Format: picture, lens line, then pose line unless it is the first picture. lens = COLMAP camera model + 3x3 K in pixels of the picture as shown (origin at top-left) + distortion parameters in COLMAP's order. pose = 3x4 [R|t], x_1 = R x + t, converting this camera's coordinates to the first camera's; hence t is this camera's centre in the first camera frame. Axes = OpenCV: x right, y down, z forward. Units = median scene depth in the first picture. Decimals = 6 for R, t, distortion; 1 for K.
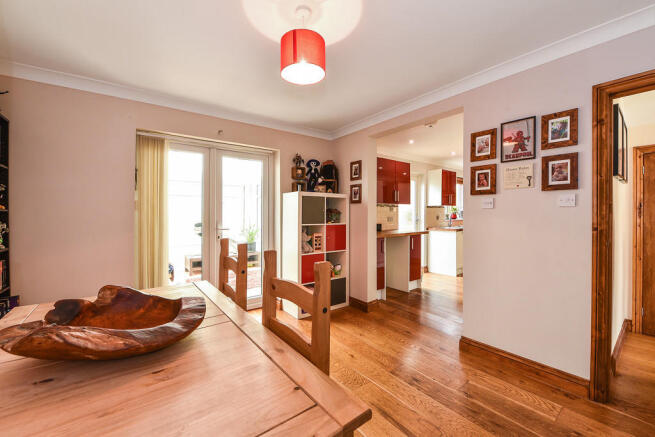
lens RADIAL K [[264.2, 0, 327.5], [0, 264.2, 218.5], [0, 0, 1]] dist [-0.001632, -0.000069]
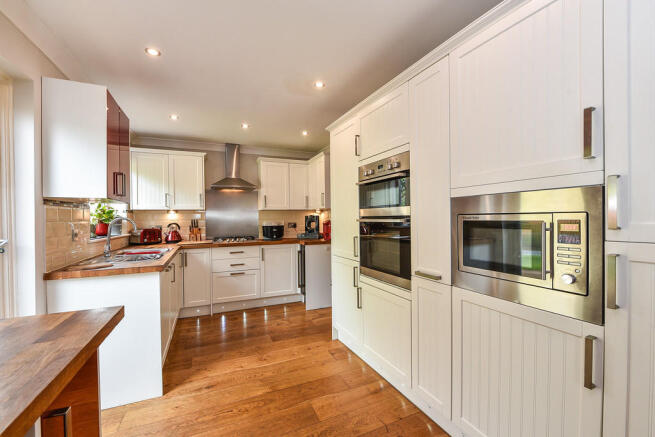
lens RADIAL K [[271.6, 0, 327.5], [0, 271.6, 218.5], [0, 0, 1]] dist [0.001052, -0.000099]
pose [[0.239492, -0.002734, 0.970894, 0.167949], [0.032569, 0.999456, -0.005219, -0.013360], [-0.970352, 0.032871, 0.239451, 0.641528]]
